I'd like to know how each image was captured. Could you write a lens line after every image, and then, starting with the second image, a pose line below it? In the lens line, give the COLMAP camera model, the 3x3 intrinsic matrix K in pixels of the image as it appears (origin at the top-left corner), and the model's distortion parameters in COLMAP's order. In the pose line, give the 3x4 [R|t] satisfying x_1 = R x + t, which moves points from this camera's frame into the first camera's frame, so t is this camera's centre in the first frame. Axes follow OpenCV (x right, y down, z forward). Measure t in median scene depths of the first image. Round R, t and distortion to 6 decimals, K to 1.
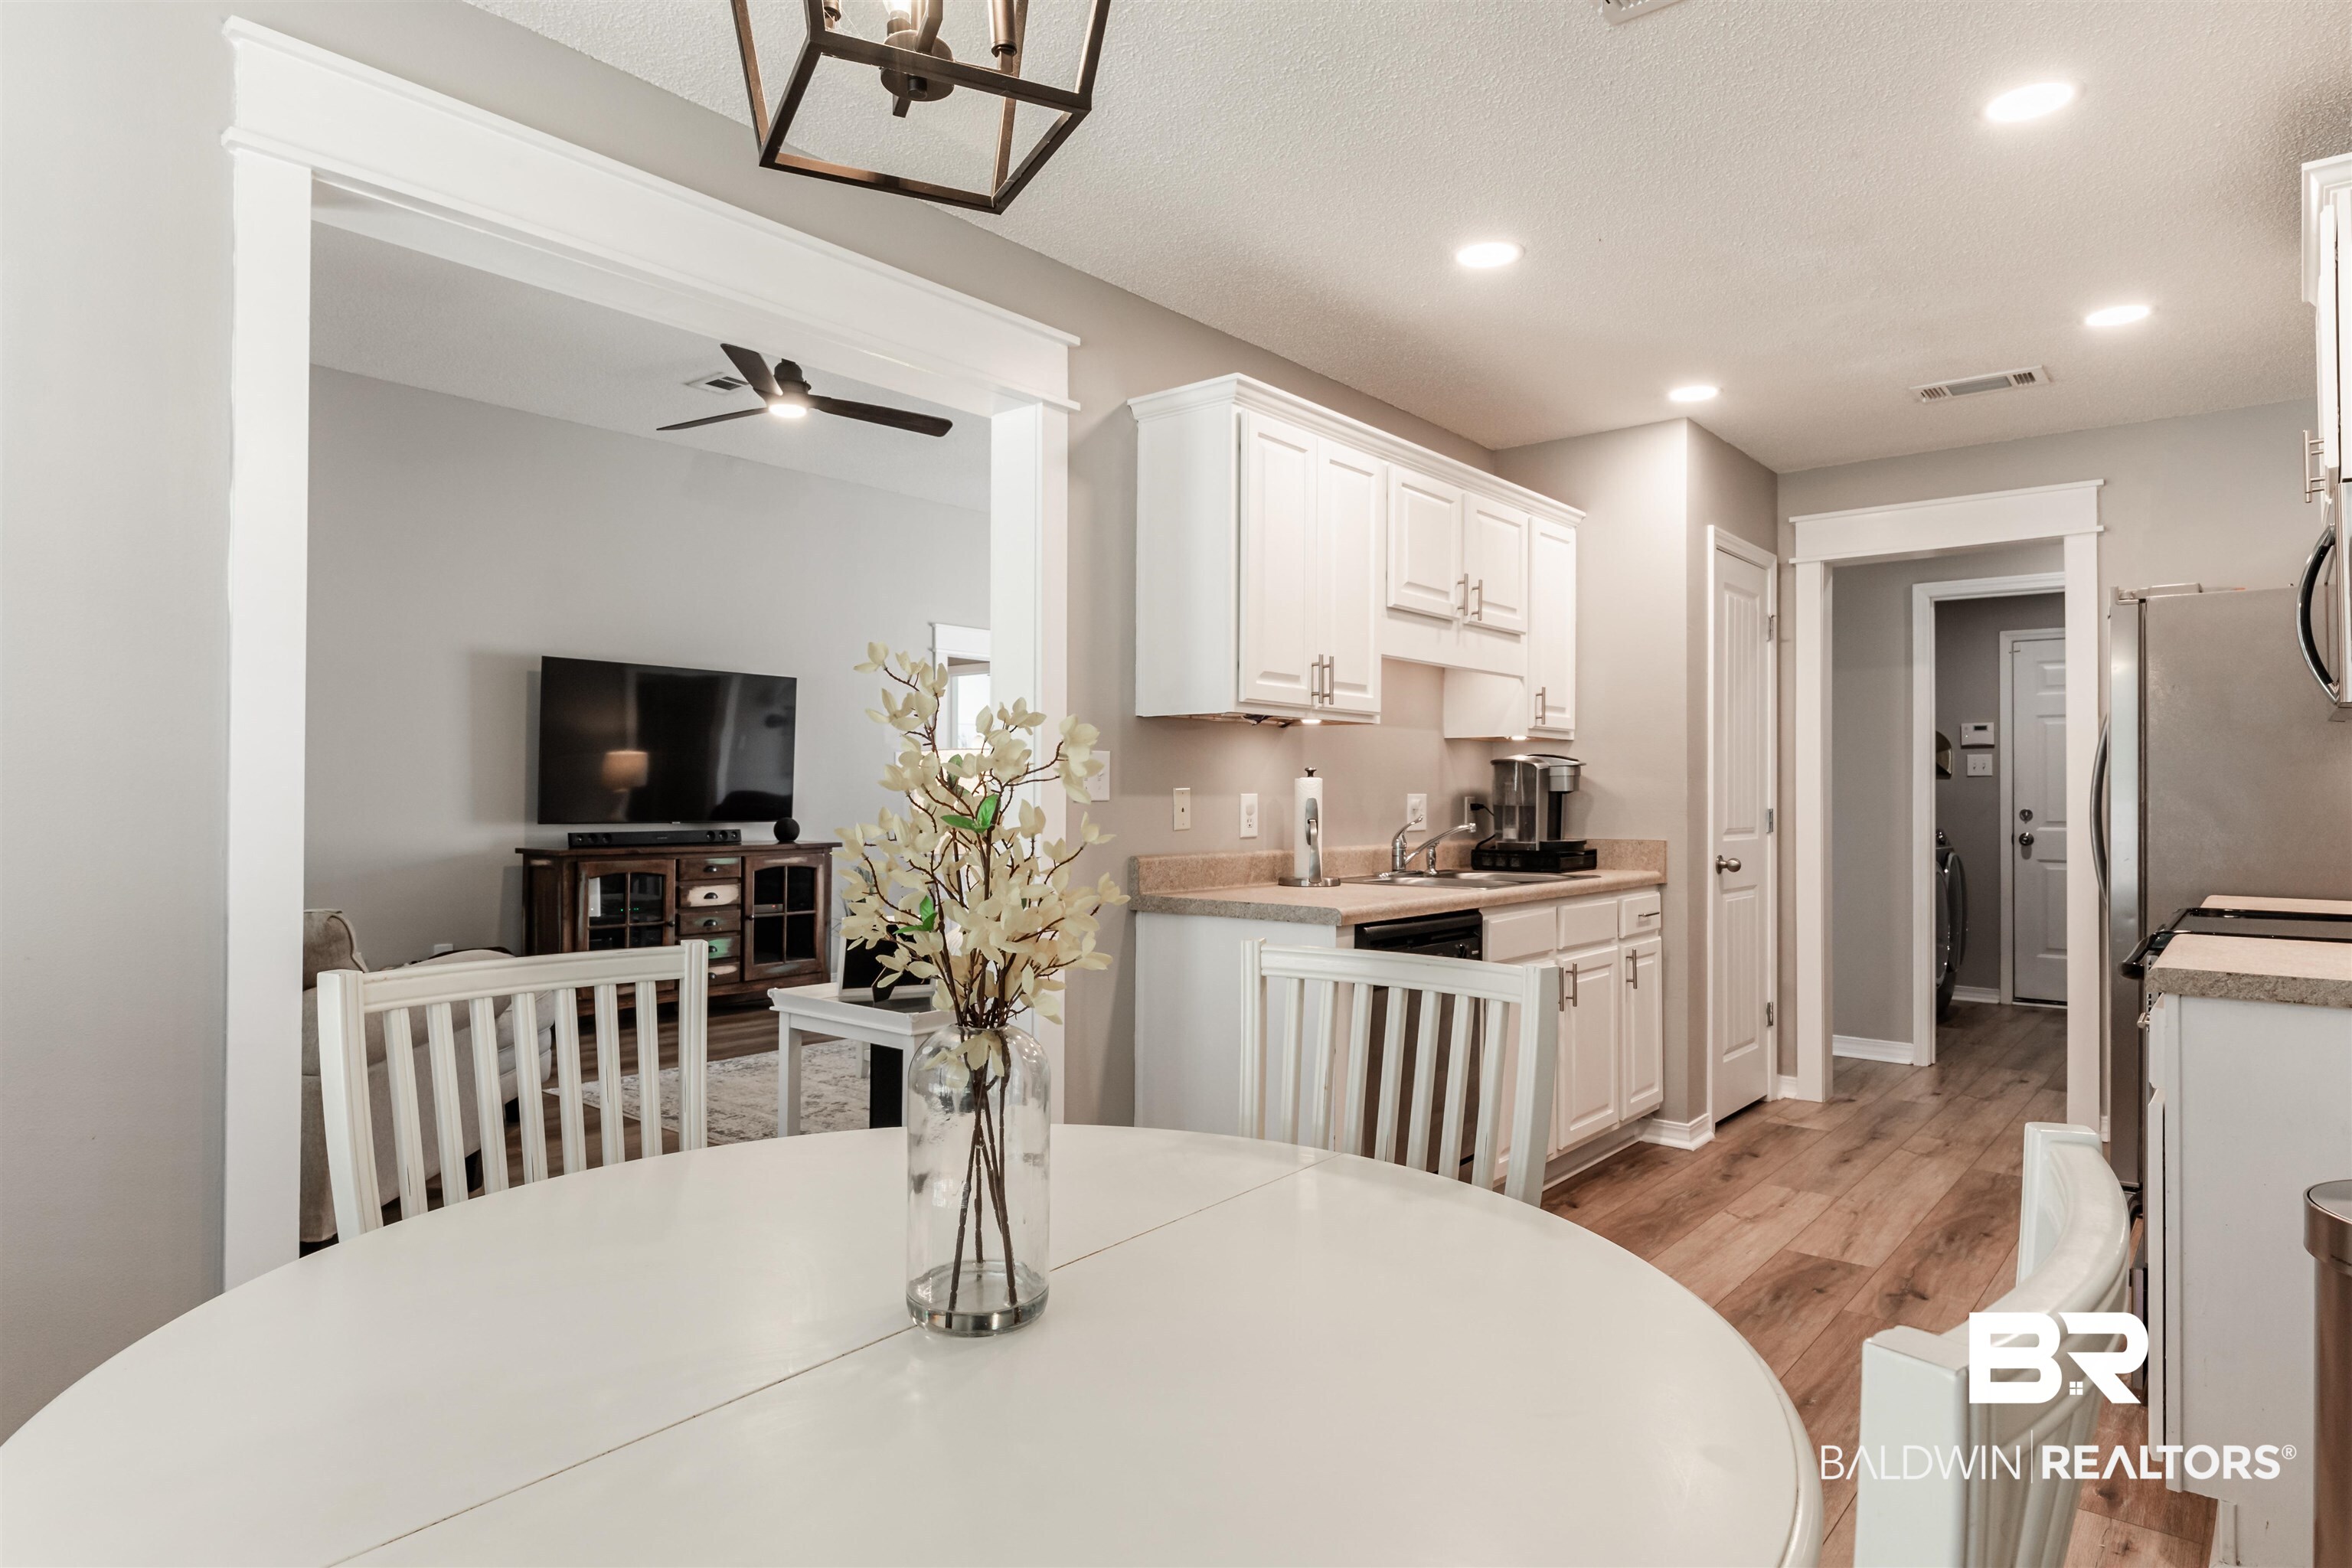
lens RADIAL K [[1346.7, 0, 1165.0], [0, 1346.7, 789.0], [0, 0, 1]] dist [0.000181, -0.000131]
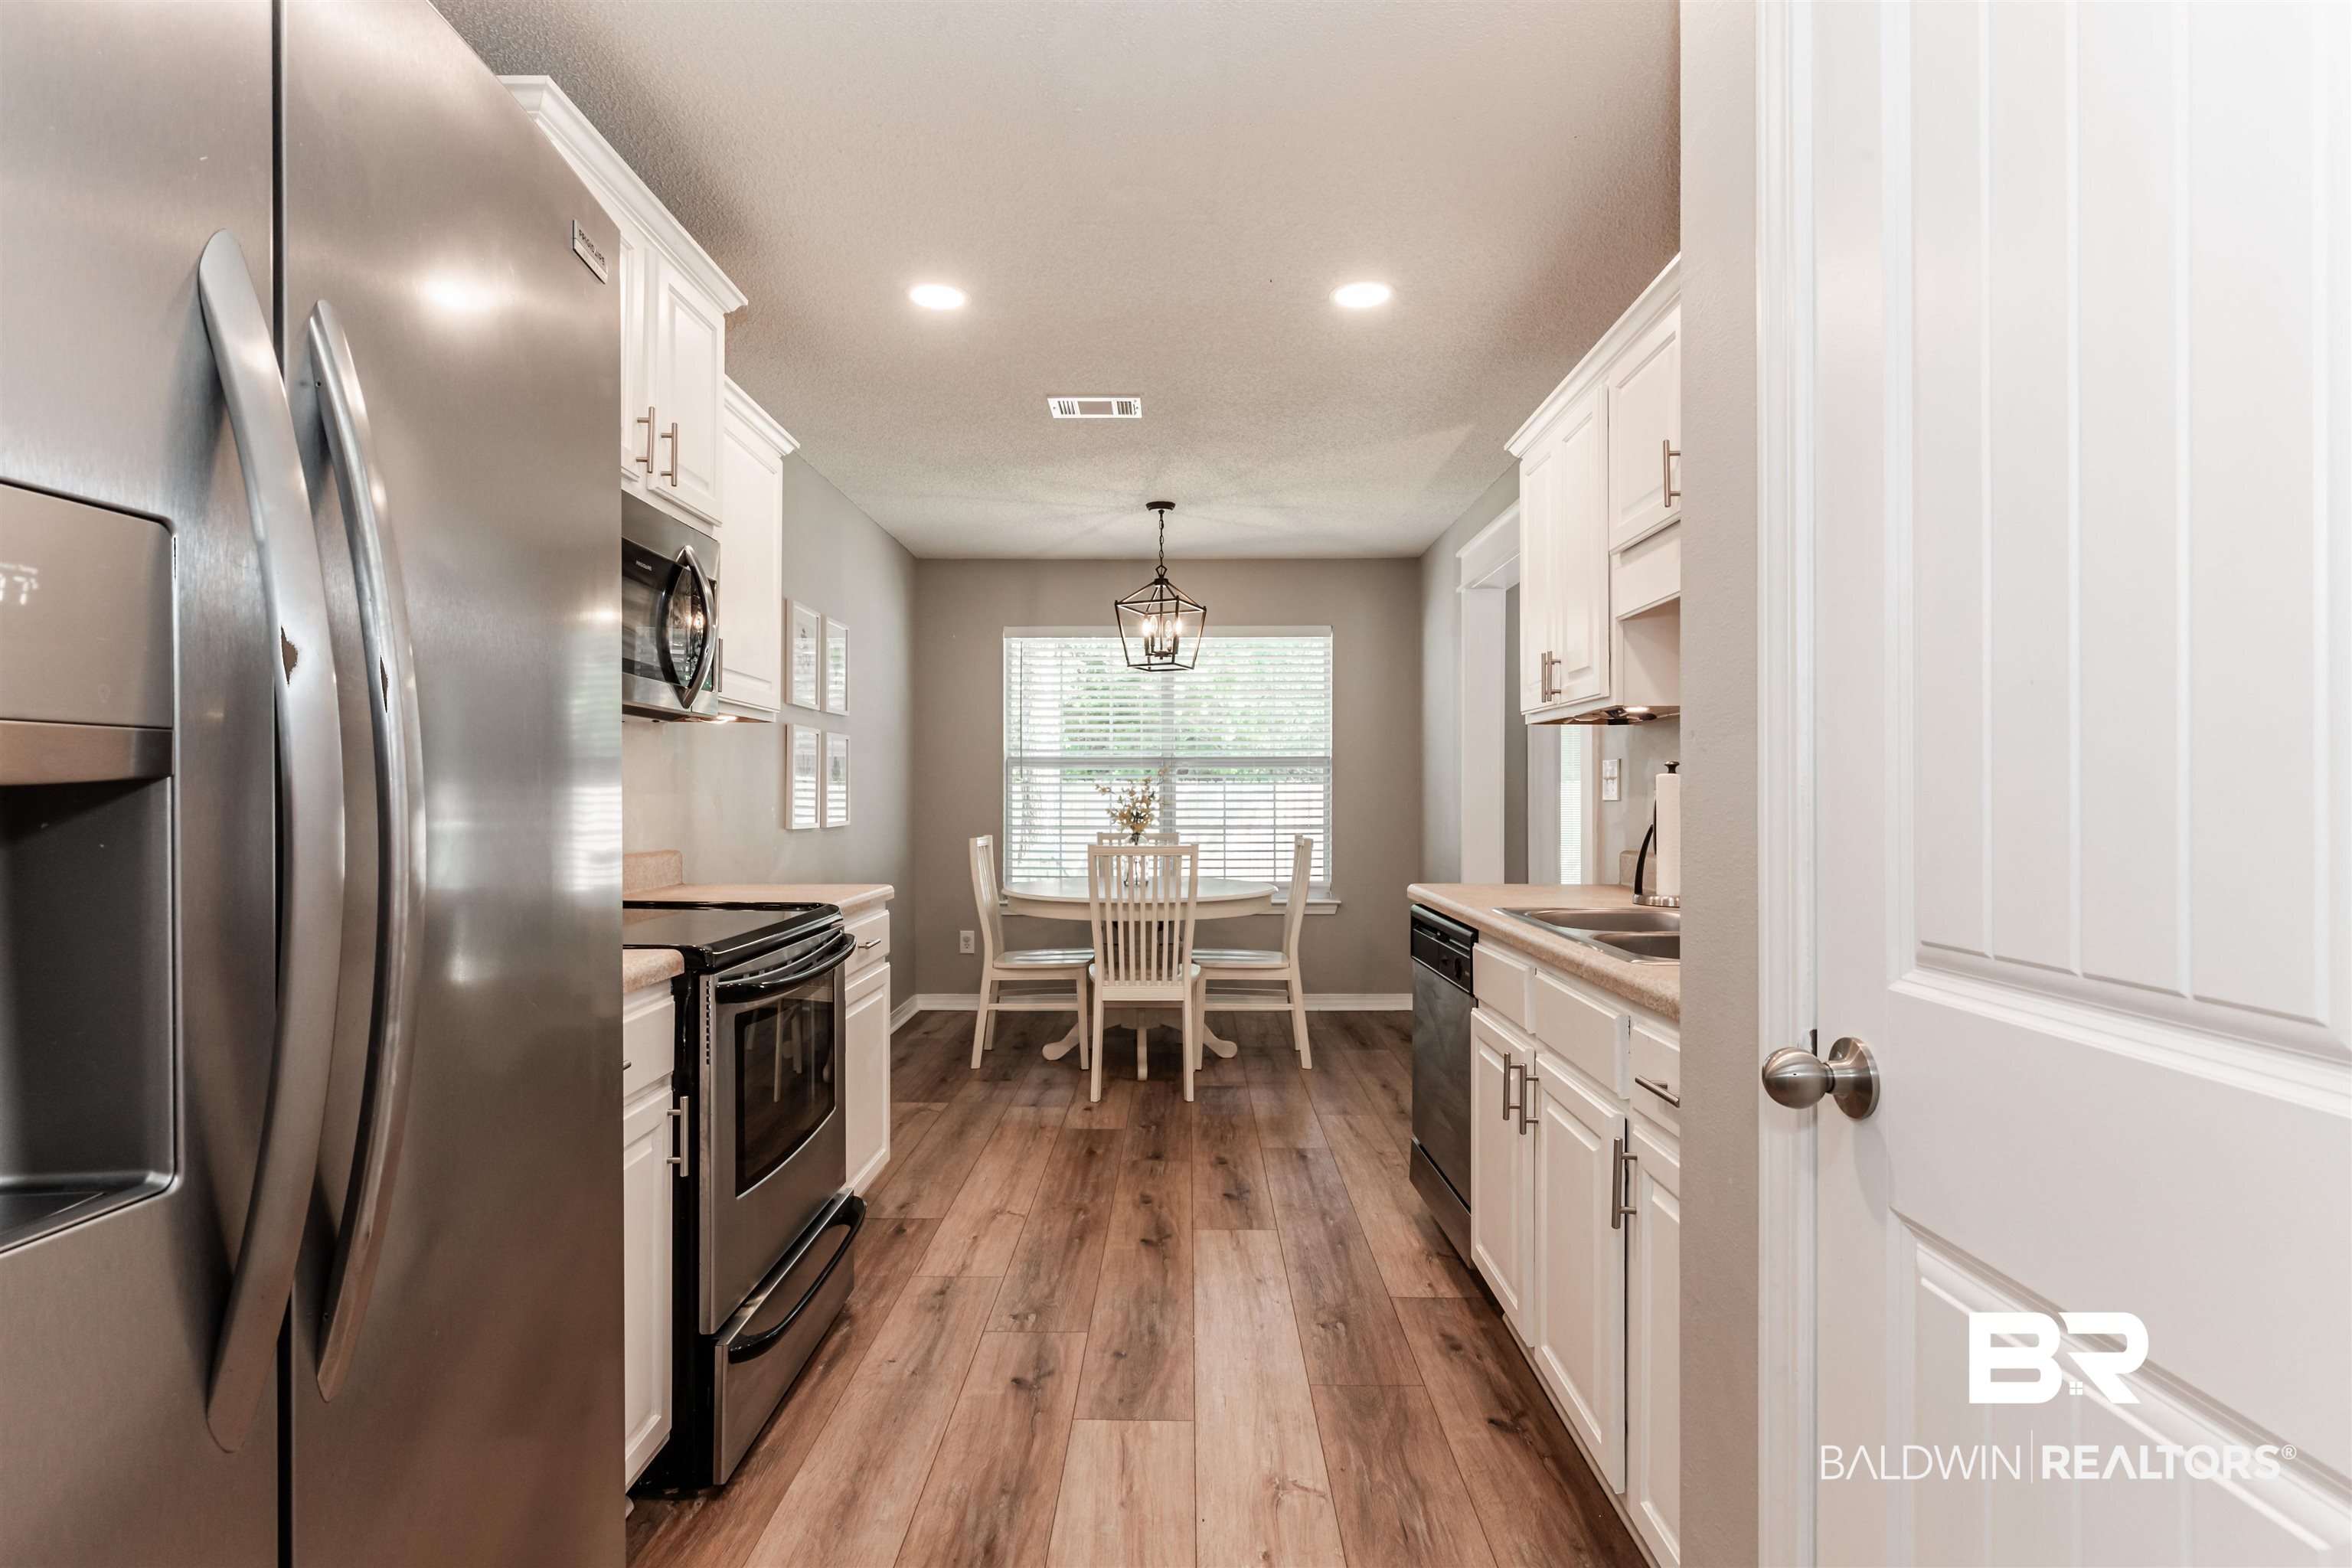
lens RADIAL K [[1154.7, 0, 1173.9], [0, 1154.7, 788.7], [0, 0, 1]] dist [0.000152, 0.000357]
pose [[-0.770919, -0.011014, -0.636837, 0.828814], [-0.004533, 0.999920, -0.011805, 0.011235], [0.636916, -0.006214, -0.770908, 1.412645]]
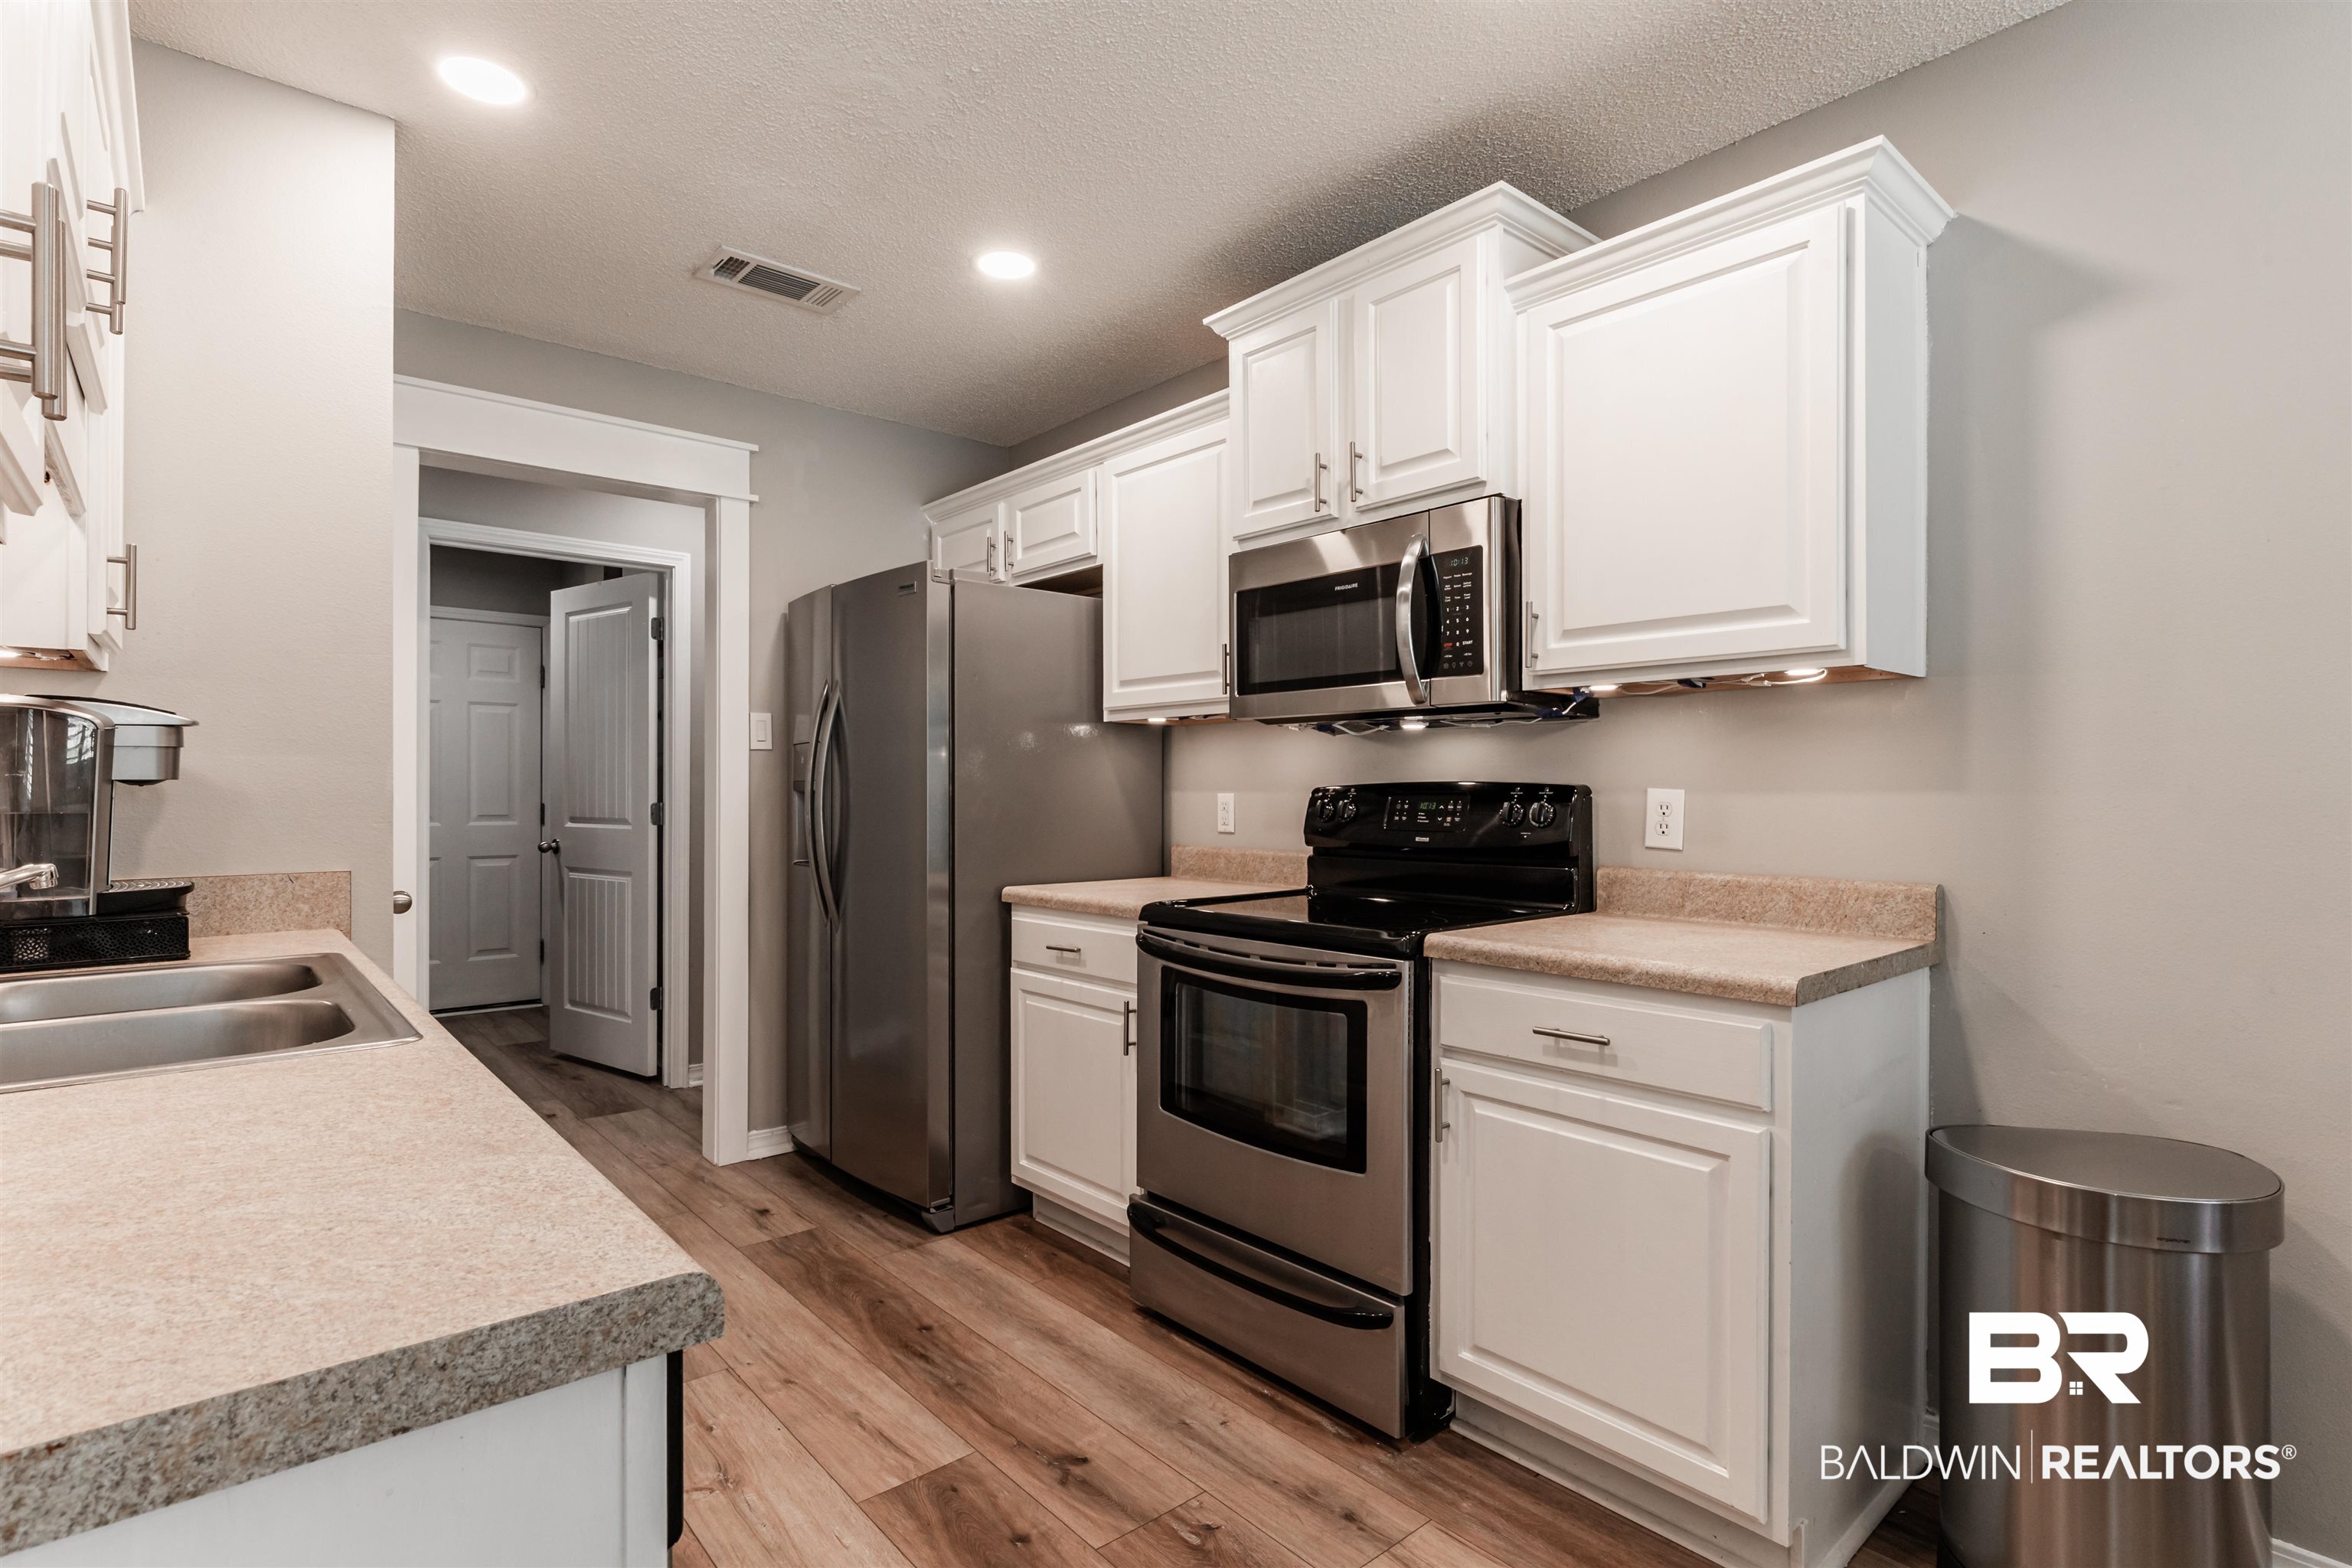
lens RADIAL K [[1154.7, 0, 1187.3], [0, 1154.7, 790.2], [0, 0, 1]] dist [0.000152, 0.000357]
pose [[0.153035, -0.003814, 0.988213, -0.051776], [-0.003740, 0.999983, 0.004438, 0.002688], [-0.988214, -0.004376, 0.153018, 0.734940]]
